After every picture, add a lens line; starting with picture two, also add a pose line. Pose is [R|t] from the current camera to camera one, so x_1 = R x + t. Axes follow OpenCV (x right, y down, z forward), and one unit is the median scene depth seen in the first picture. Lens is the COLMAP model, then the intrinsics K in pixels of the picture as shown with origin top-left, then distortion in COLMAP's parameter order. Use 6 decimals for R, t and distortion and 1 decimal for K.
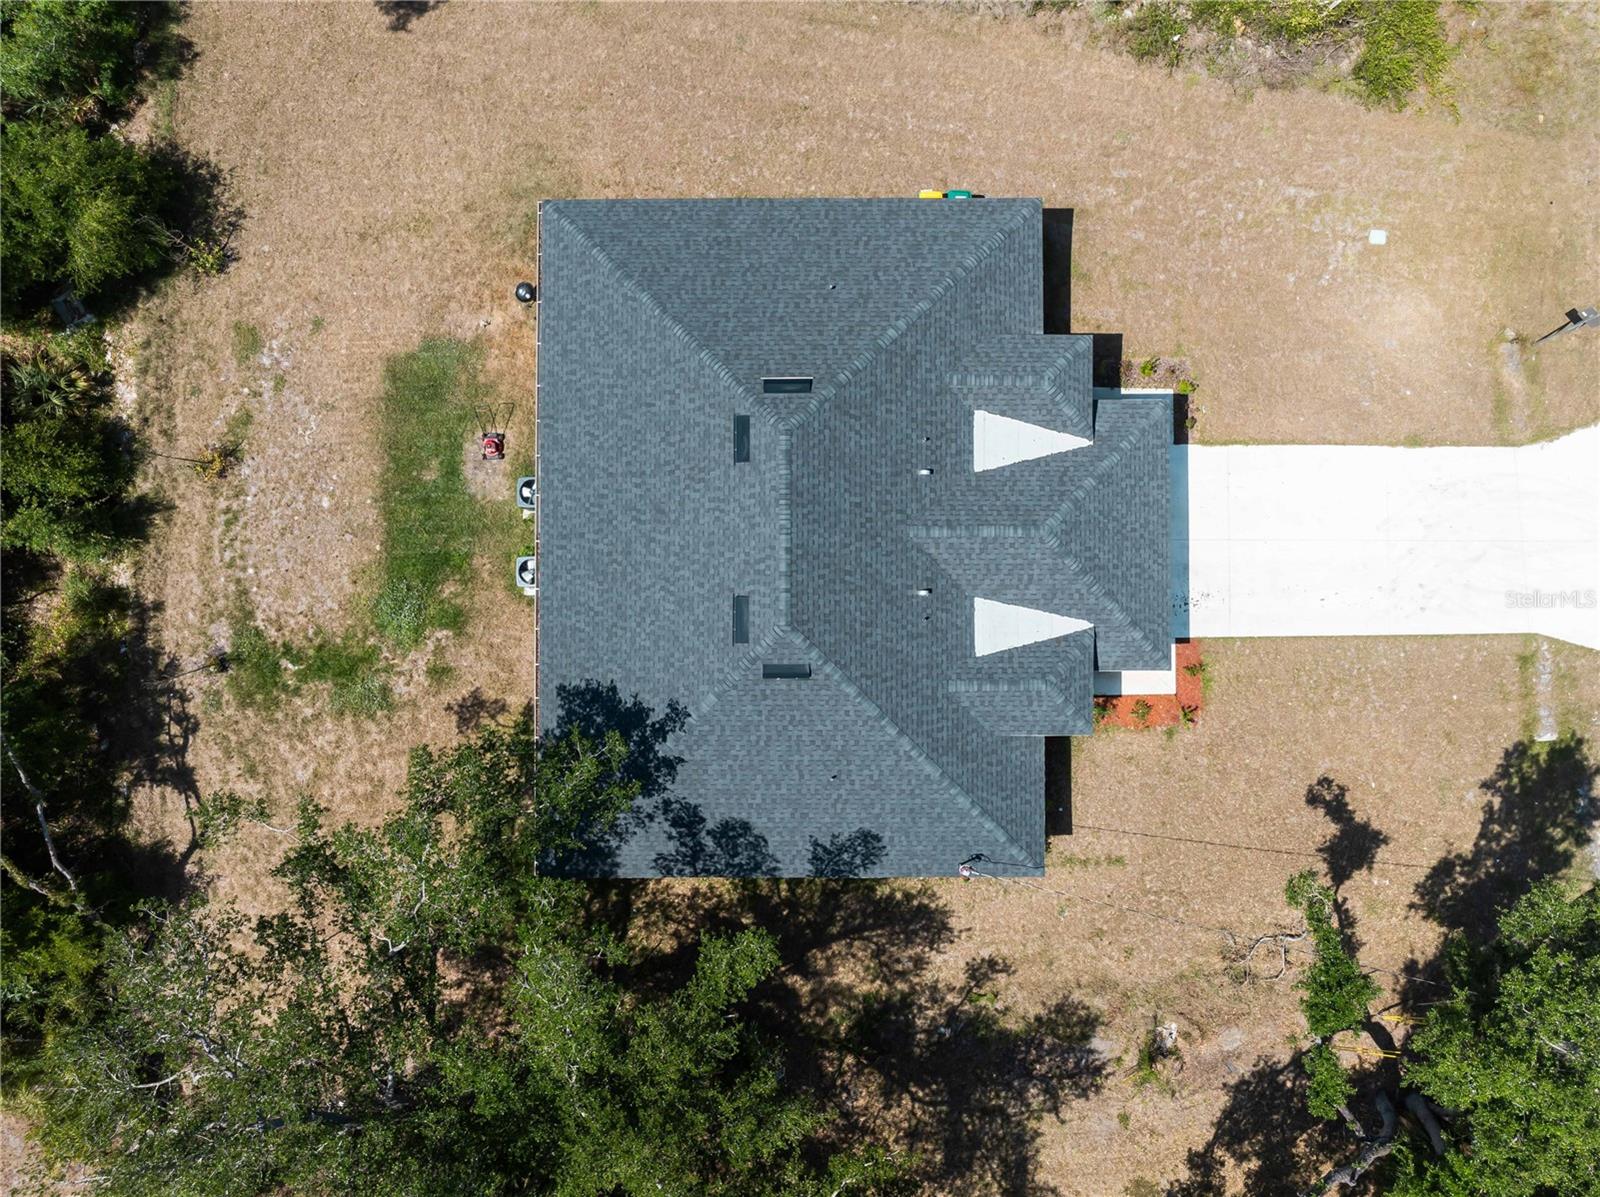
lens RADIAL K [[1129.0, 0, 872.8], [0, 1129.0, 603.3], [0, 0, 1]] dist [-0.043609, 0.009137]
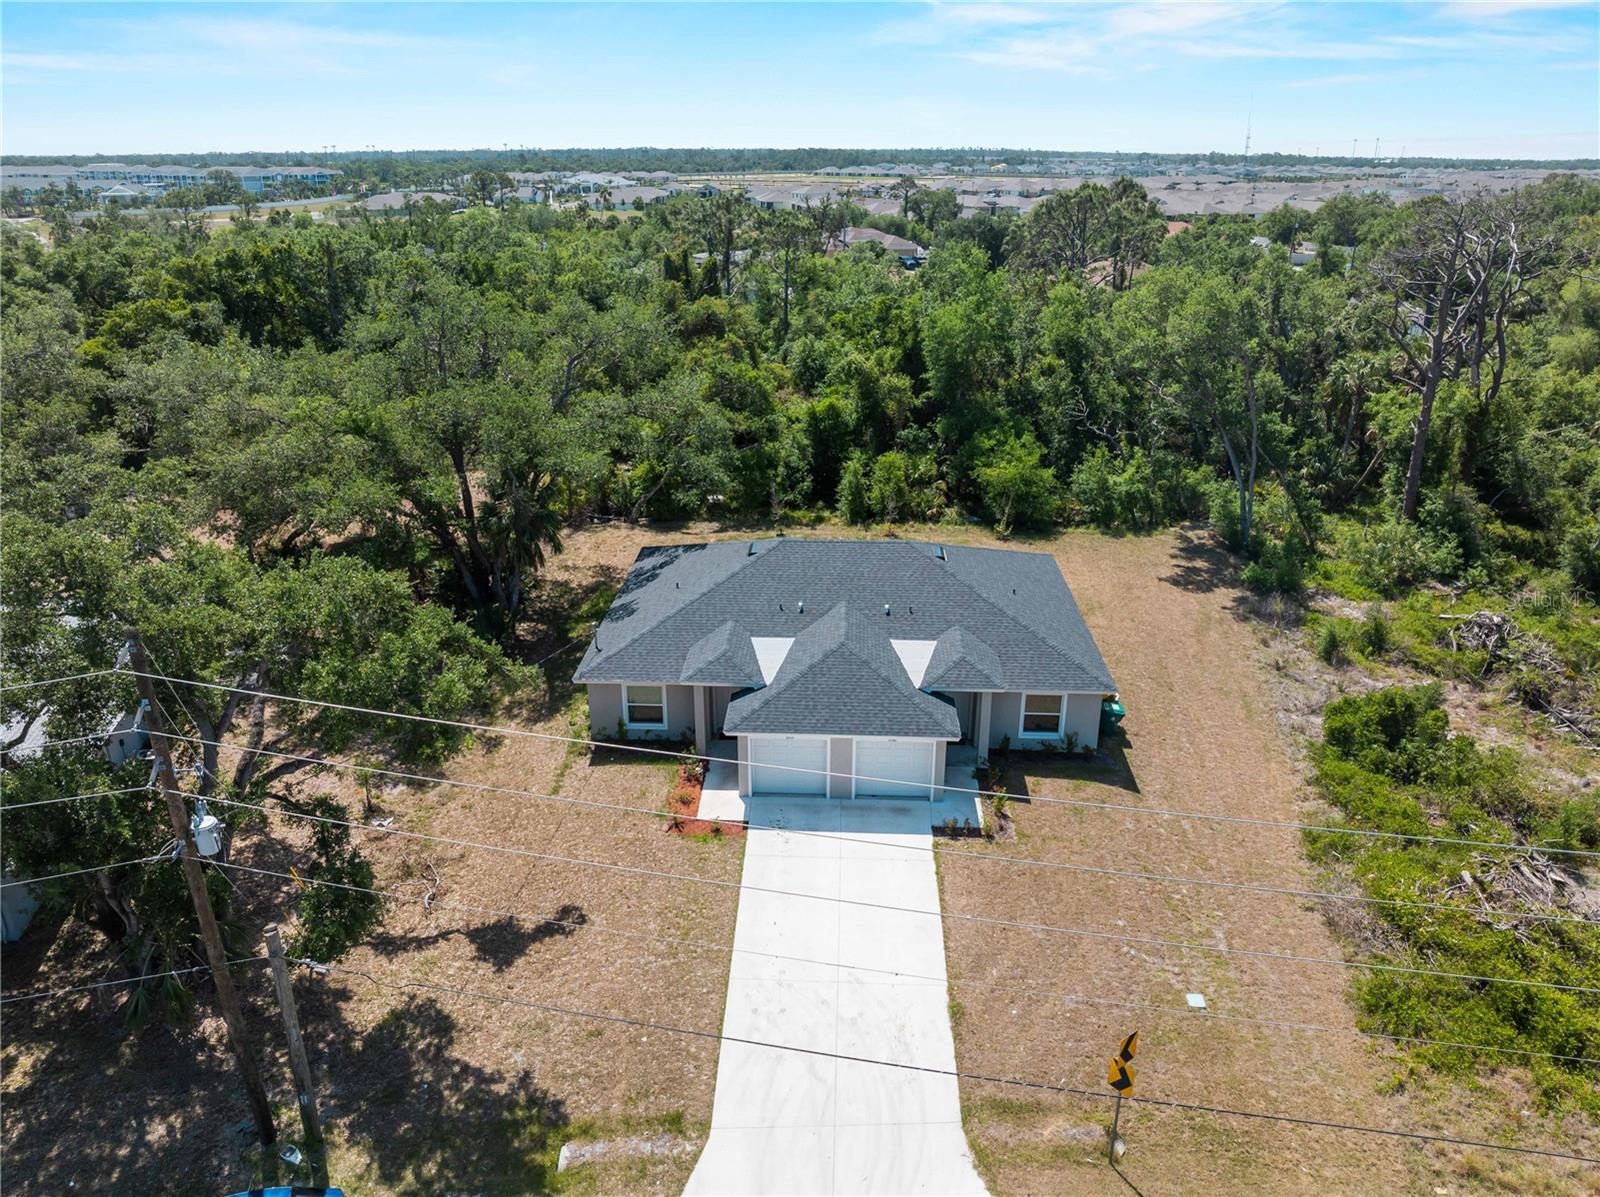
lens RADIAL K [[1129.0, 0, 802.5], [0, 1129.0, 600.3], [0, 0, 1]] dist [-0.043609, 0.009137]
pose [[-0.046157, 0.373490, -0.926485, 1.161772], [-0.998795, -0.001786, 0.049039, -0.071282], [0.016661, 0.927633, 0.373122, 0.400234]]
